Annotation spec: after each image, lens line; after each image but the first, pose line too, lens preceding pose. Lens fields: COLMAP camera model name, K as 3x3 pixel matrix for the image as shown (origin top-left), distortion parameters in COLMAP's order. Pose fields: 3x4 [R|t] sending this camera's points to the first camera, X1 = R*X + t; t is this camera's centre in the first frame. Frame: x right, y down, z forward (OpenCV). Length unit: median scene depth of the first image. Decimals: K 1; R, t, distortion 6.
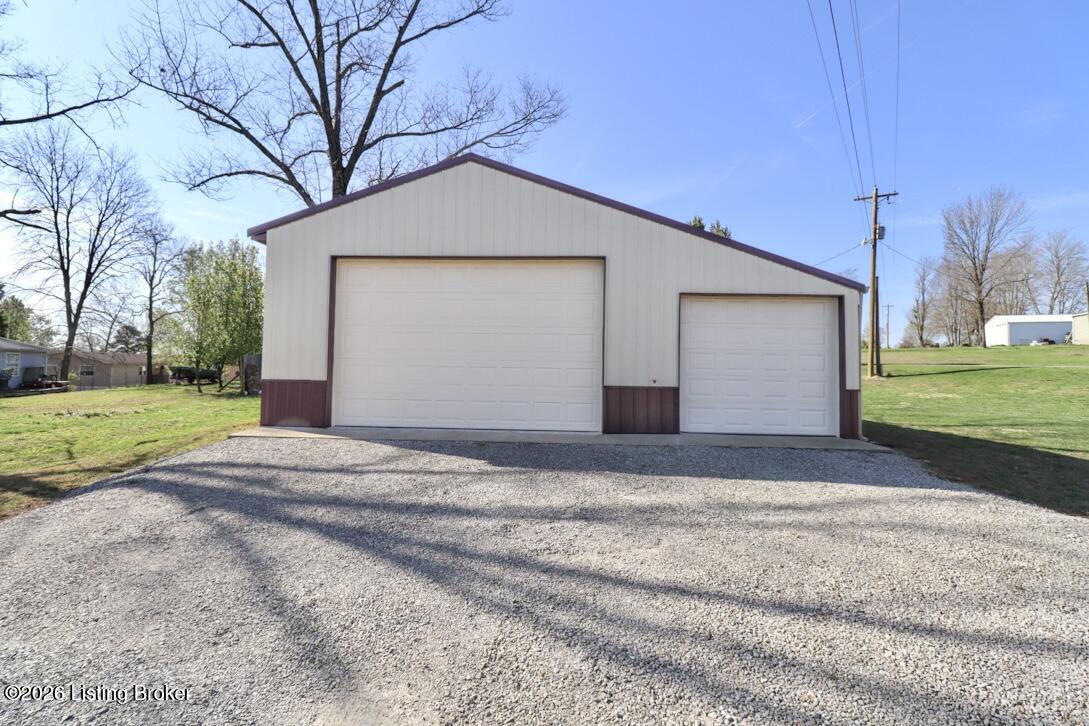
lens RADIAL K [[506.4, 0, 545.6], [0, 506.4, 353.3], [0, 0, 1]] dist [-0.013630, -0.000730]
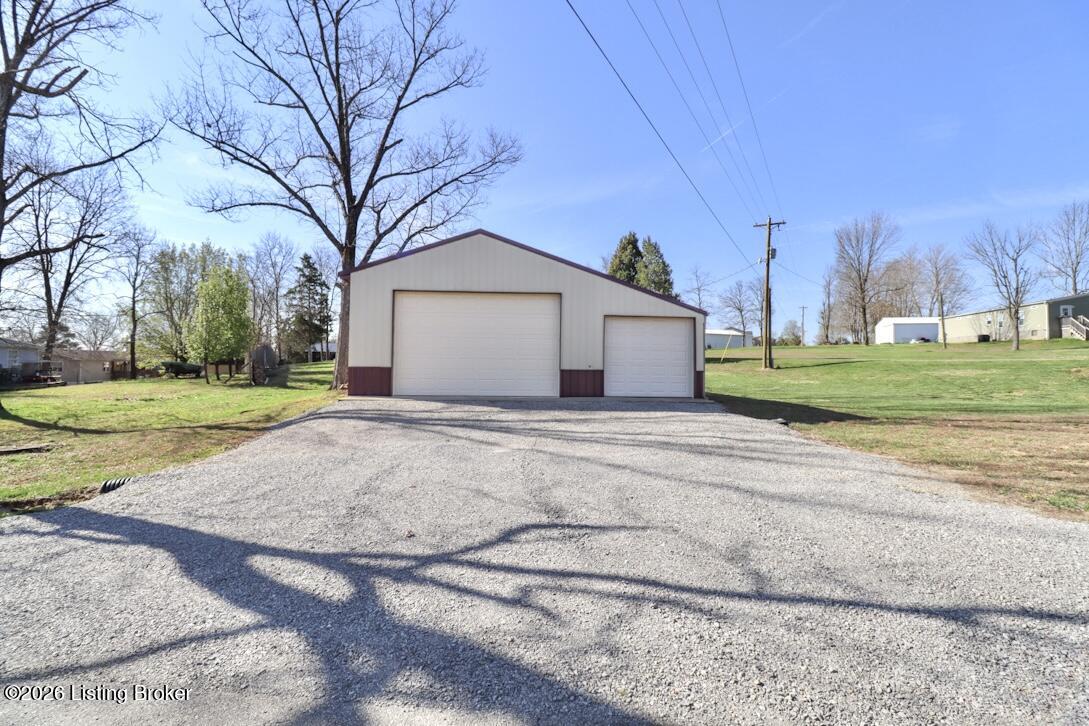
lens RADIAL K [[506.4, 0, 545.6], [0, 506.4, 353.3], [0, 0, 1]] dist [-0.013630, -0.000730]
pose [[0.993986, -0.000741, 0.109506, -0.052918], [-0.000005, 0.999977, 0.006811, -0.000501], [-0.109509, -0.006771, 0.993963, -0.300193]]
